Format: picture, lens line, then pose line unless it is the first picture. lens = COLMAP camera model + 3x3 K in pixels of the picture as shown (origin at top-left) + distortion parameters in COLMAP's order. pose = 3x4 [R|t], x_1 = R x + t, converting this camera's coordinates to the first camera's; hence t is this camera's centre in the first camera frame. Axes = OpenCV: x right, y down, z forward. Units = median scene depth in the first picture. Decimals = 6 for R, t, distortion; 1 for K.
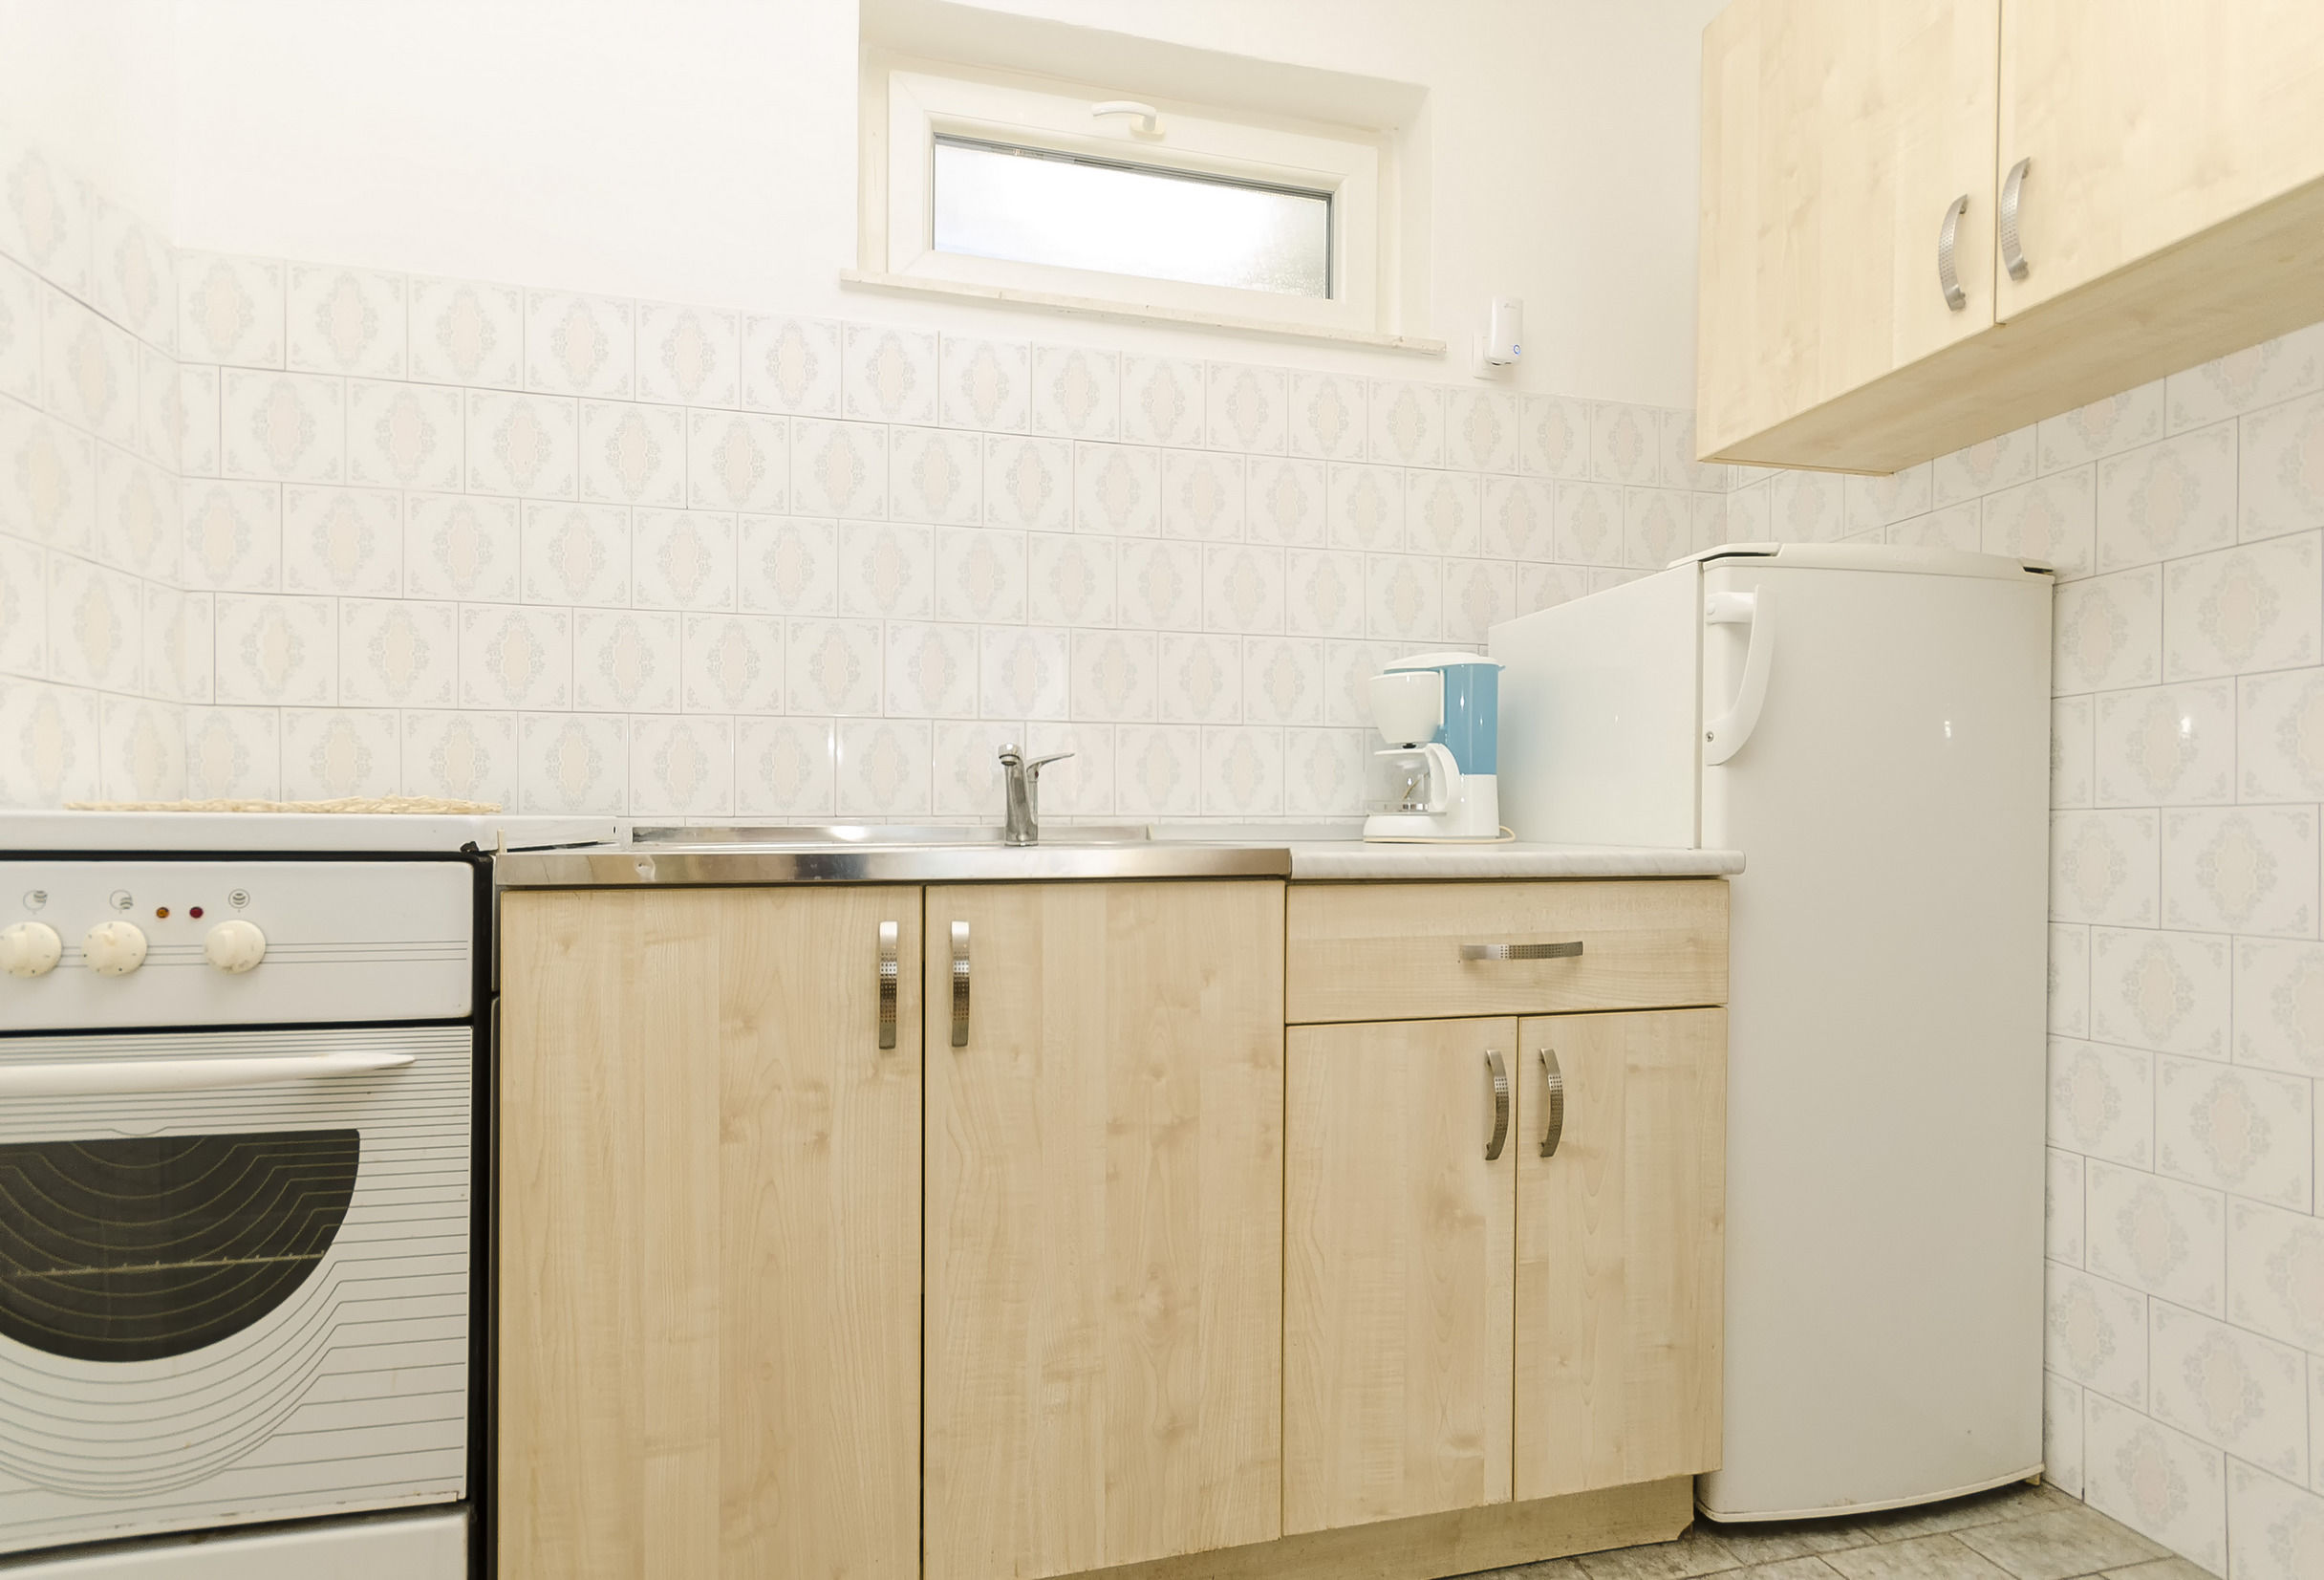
lens RADIAL K [[1291.4, 0, 1162.0], [0, 1291.4, 790.0], [0, 0, 1]] dist [0.000745, 0.000248]
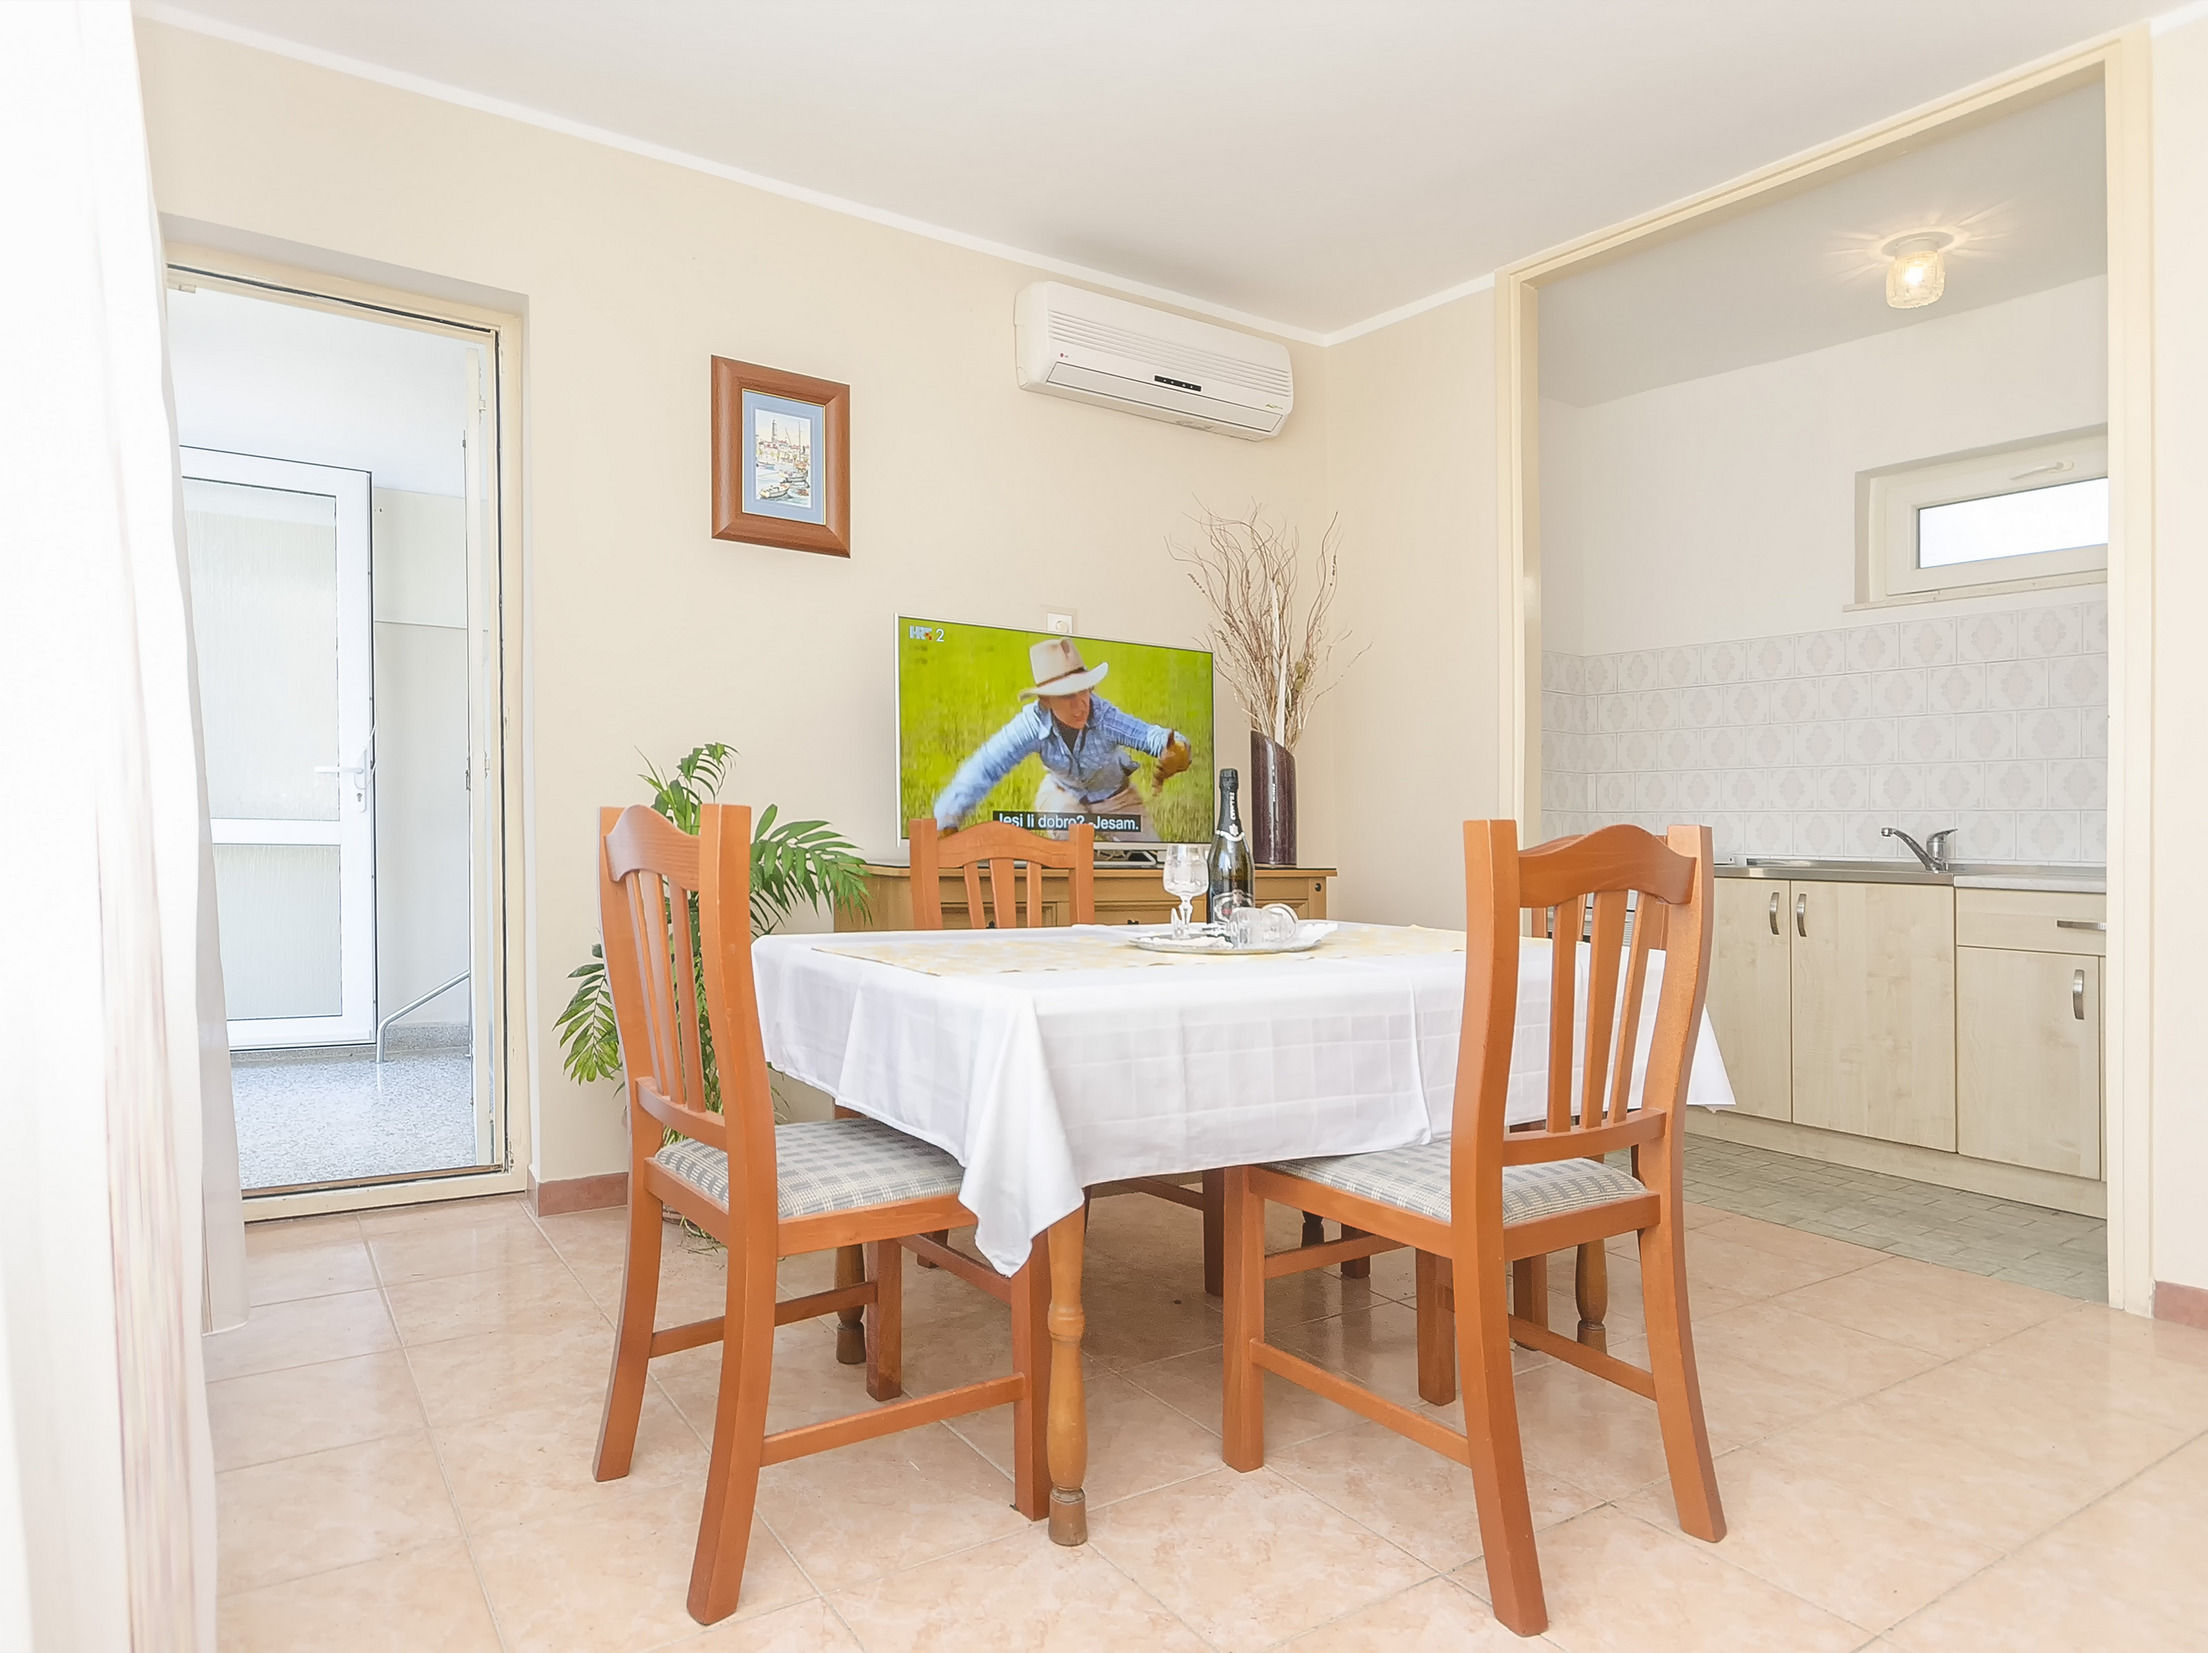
lens RADIAL K [[1165.0, 0, 1104.0], [0, 1165.0, 826.5], [0, 0, 1]] dist [0.000366, 0.000207]
pose [[0.476589, 0.001739, -0.879124, 1.285301], [0.006122, 0.999967, 0.005296, -0.068201], [0.879105, -0.007906, 0.476563, -1.504507]]
